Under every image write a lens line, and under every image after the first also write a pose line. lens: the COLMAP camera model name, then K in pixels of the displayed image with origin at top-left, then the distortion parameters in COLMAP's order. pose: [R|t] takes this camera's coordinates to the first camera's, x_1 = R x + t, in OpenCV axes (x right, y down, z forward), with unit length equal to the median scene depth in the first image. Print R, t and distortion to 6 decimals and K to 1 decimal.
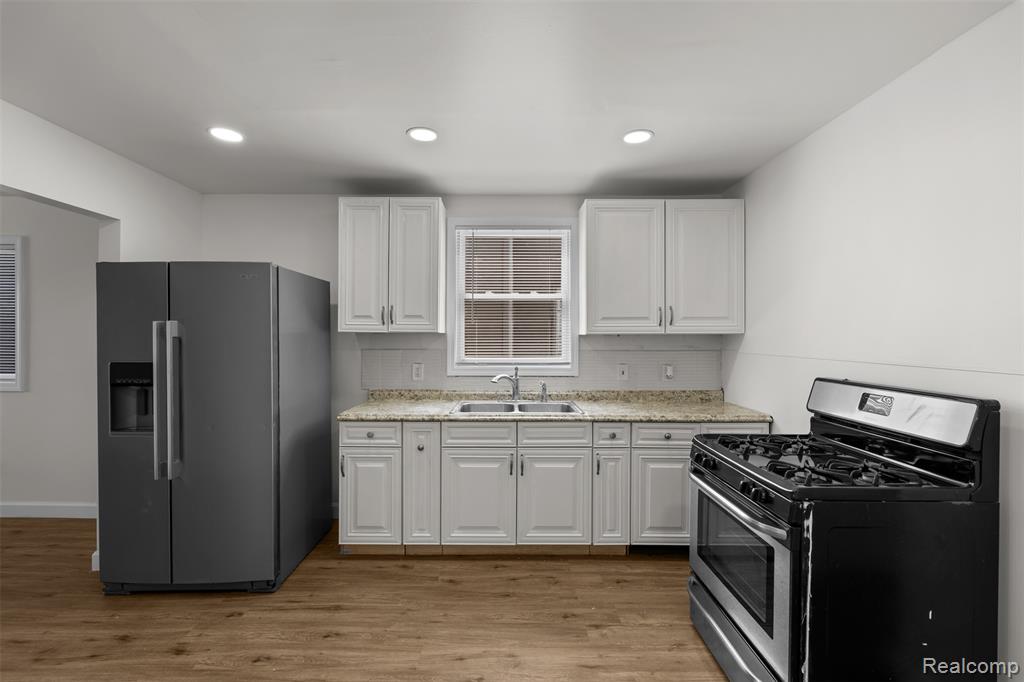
lens RADIAL K [[453.0, 0, 511.3], [0, 453.0, 334.8], [0, 0, 1]] dist [-0.003470, 0.000517]
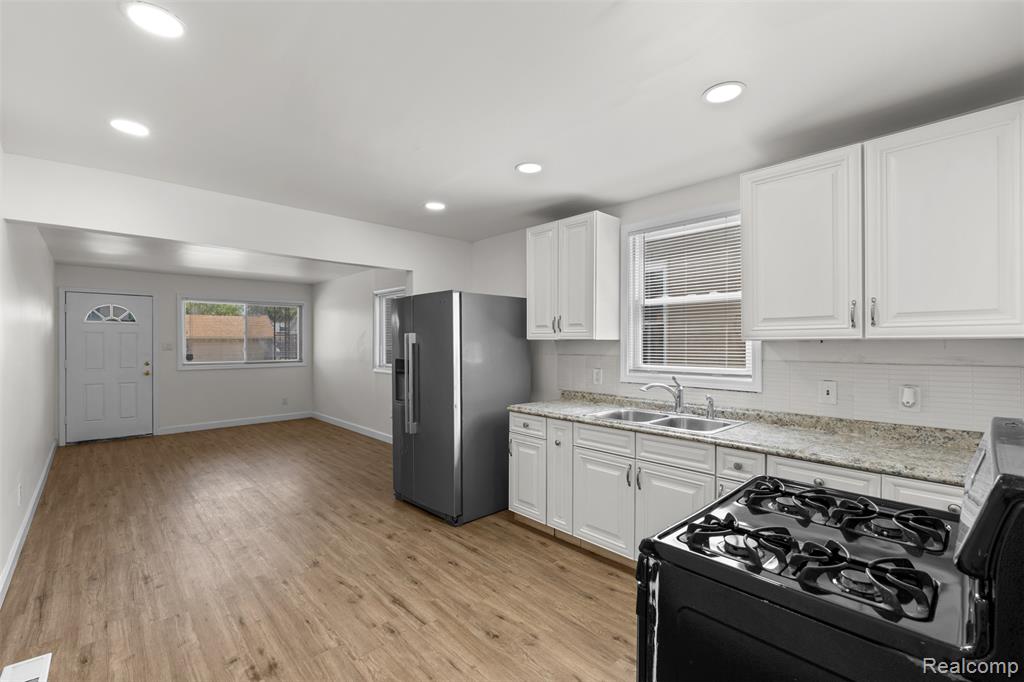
lens RADIAL K [[453.0, 0, 509.2], [0, 453.0, 344.5], [0, 0, 1]] dist [-0.003470, 0.000517]
pose [[0.673884, 0.000864, -0.738836, 0.540948], [0.001479, 0.999996, 0.002519, 0.004593], [0.738835, -0.002791, 0.673880, 0.160359]]
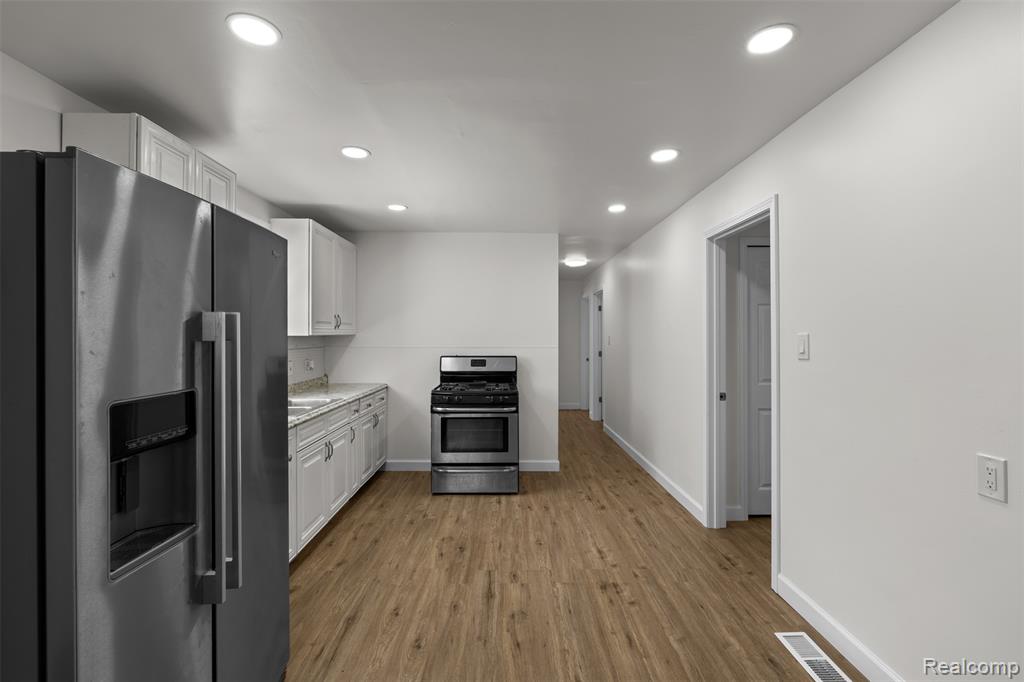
lens RADIAL K [[453.0, 0, 510.8], [0, 453.0, 338.2], [0, 0, 1]] dist [-0.003470, 0.000517]
pose [[-0.006234, -0.008466, 0.999945, -1.121147], [0.003516, 0.999958, 0.008488, -0.003914], [-0.999974, 0.003569, -0.006204, 0.549084]]
